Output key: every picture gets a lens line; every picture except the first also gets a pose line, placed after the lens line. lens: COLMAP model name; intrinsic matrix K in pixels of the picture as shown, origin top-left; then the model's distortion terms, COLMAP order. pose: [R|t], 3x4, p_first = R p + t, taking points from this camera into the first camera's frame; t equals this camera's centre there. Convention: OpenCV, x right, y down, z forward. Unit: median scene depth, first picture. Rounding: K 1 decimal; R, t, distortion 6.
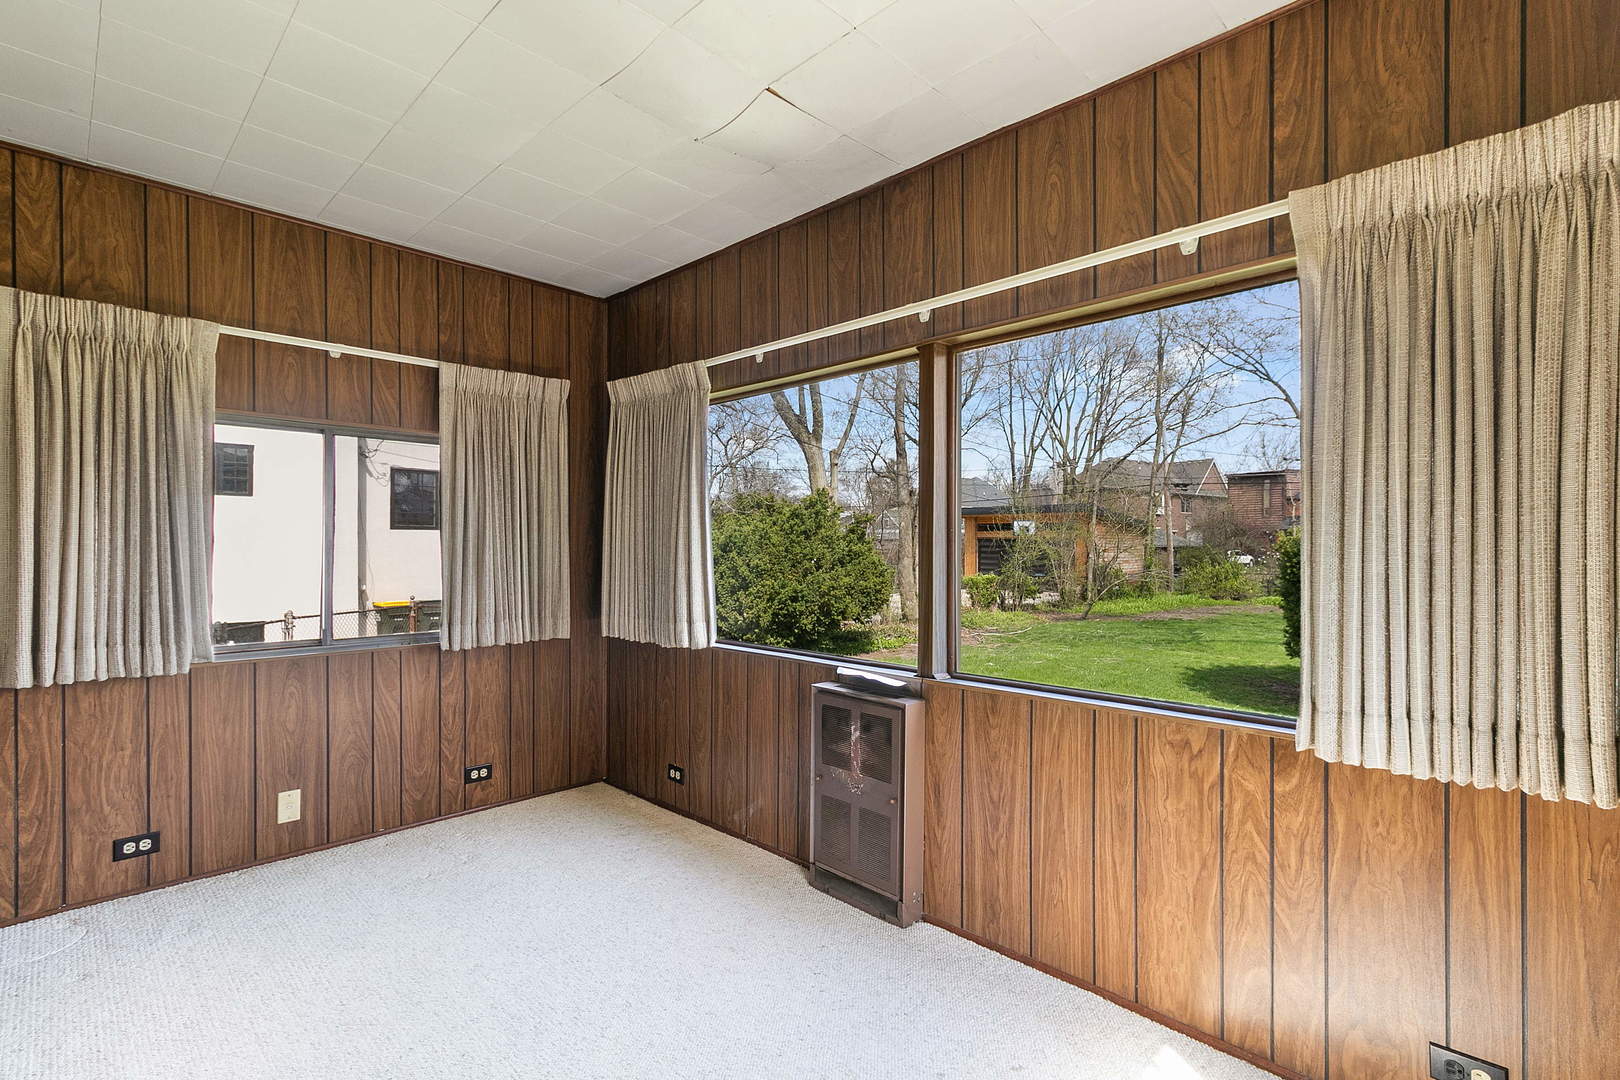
lens RADIAL K [[741.5, 0, 810.6], [0, 741.5, 542.7], [0, 0, 1]] dist [0.002697, 0.000394]
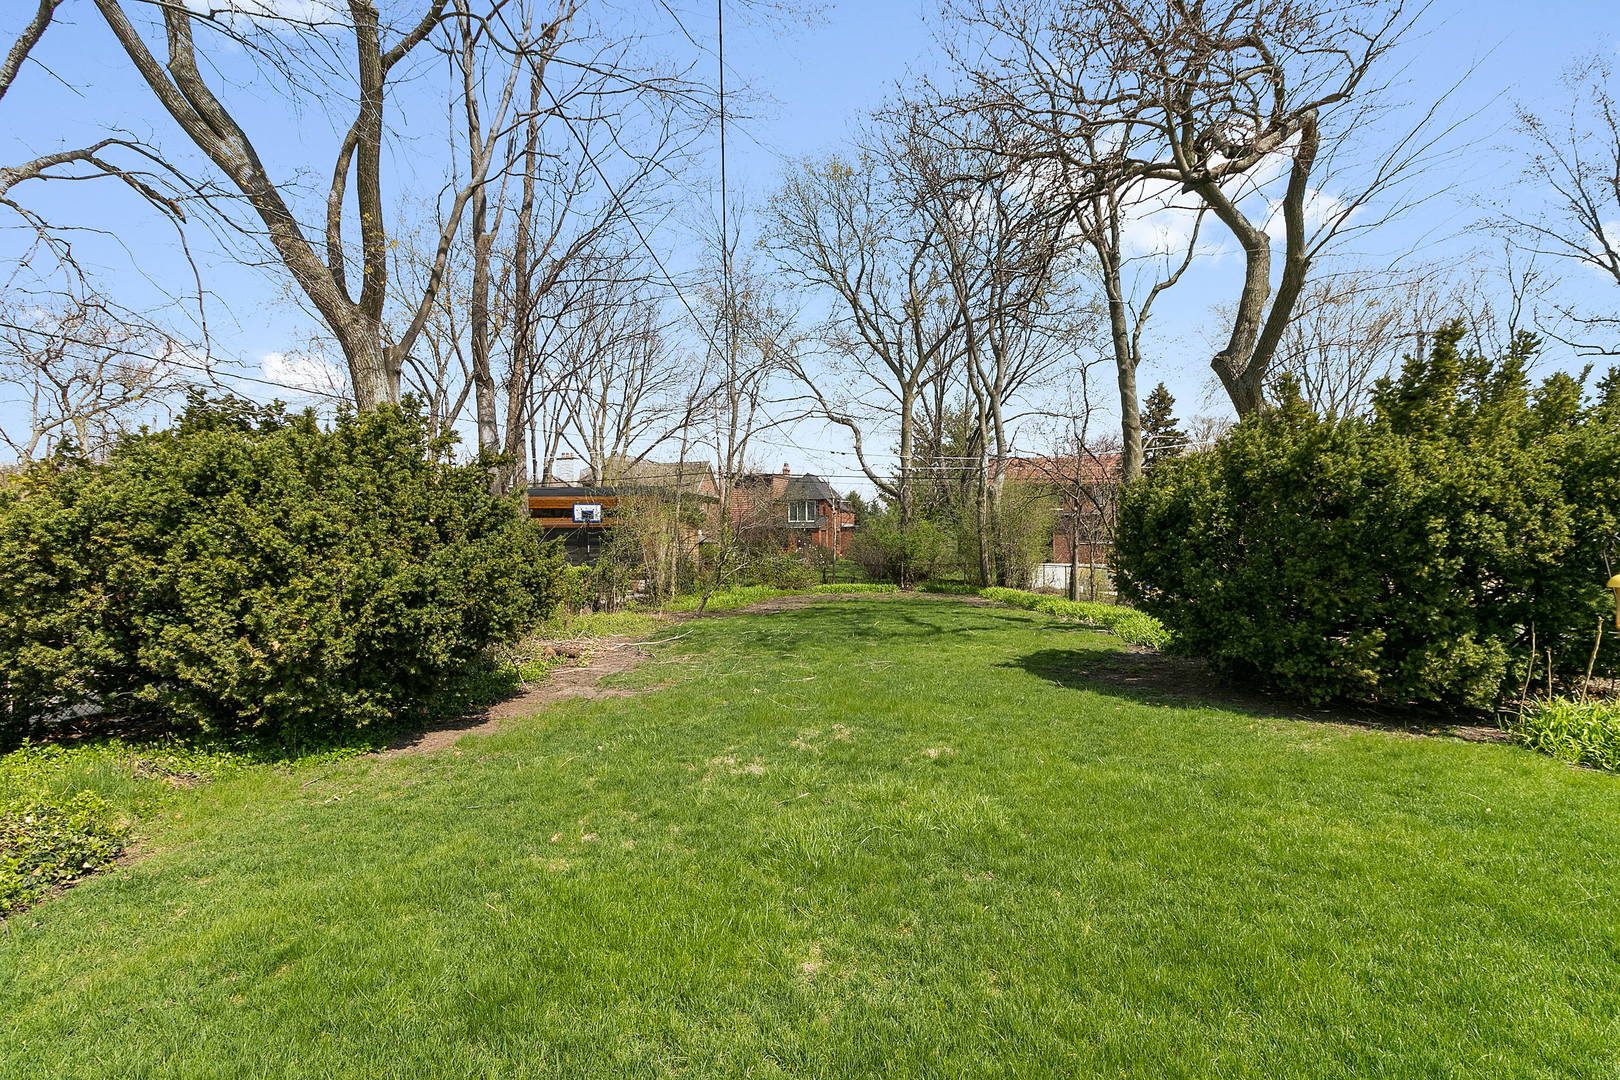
lens RADIAL K [[741.5, 0, 813.1], [0, 741.5, 536.7], [0, 0, 1]] dist [0.002697, 0.000394]
pose [[0.772906, 0.006111, 0.634491, -0.117787], [0.001562, 0.999932, -0.011533, 0.042370], [-0.634518, 0.009905, 0.772844, 0.488536]]
